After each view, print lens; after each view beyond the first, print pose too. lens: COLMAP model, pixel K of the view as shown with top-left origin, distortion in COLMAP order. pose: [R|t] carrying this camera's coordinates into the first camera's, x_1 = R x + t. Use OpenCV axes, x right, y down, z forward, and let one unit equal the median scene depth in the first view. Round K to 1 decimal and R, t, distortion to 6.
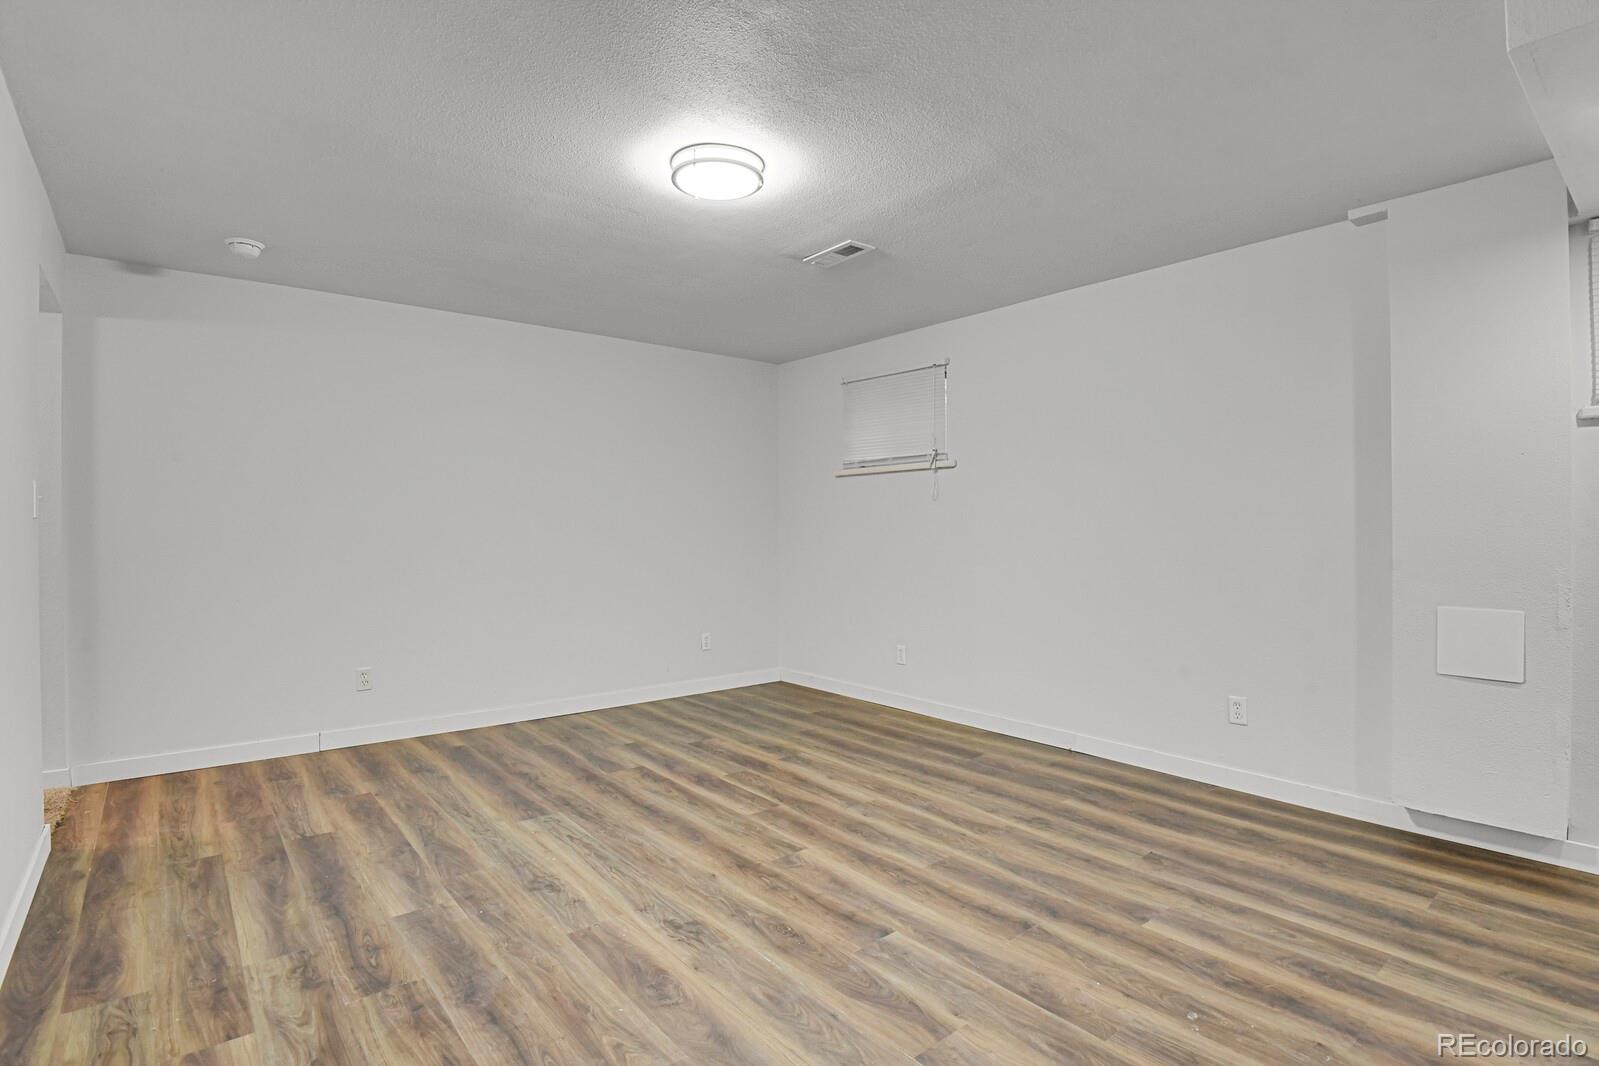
lens RADIAL K [[781.4, 0, 799.5], [0, 781.4, 529.7], [0, 0, 1]] dist [-0.021497, -0.004689]
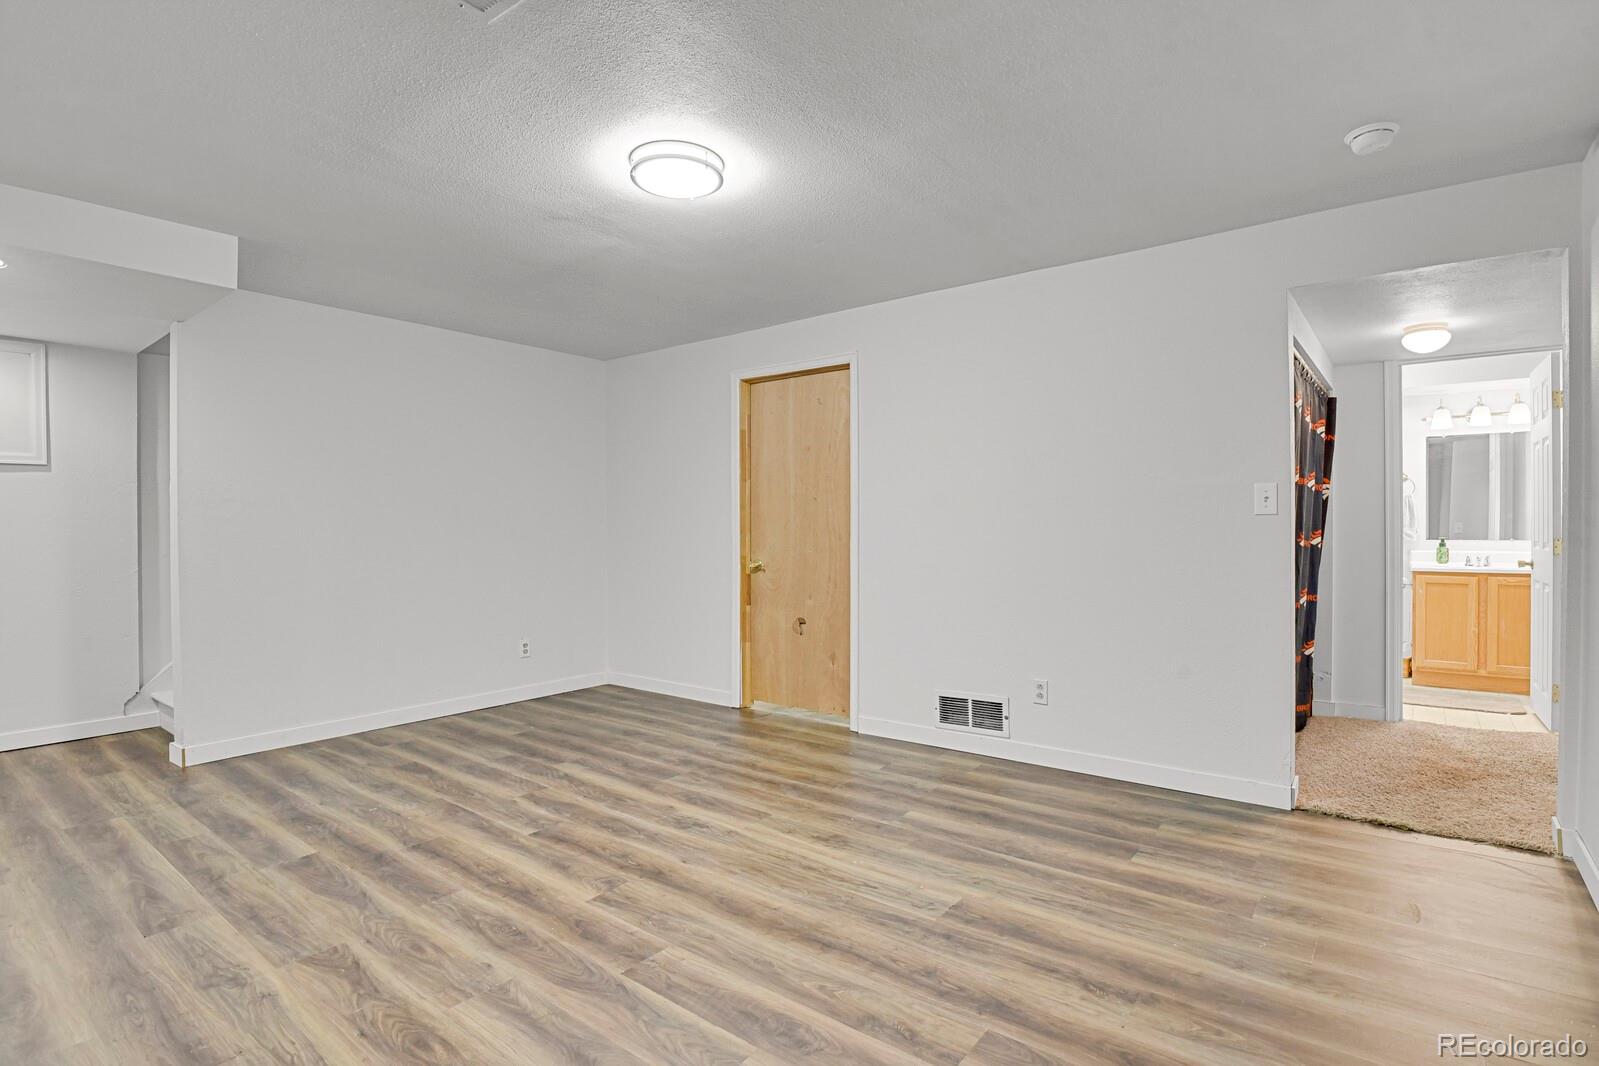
lens RADIAL K [[781.4, 0, 801.1], [0, 781.4, 533.2], [0, 0, 1]] dist [-0.021497, -0.004689]
pose [[-0.976461, 0.009007, -0.215505, -0.043348], [0.006262, 0.999890, 0.013417, -0.006069], [0.215603, 0.011752, -0.976410, 2.042499]]
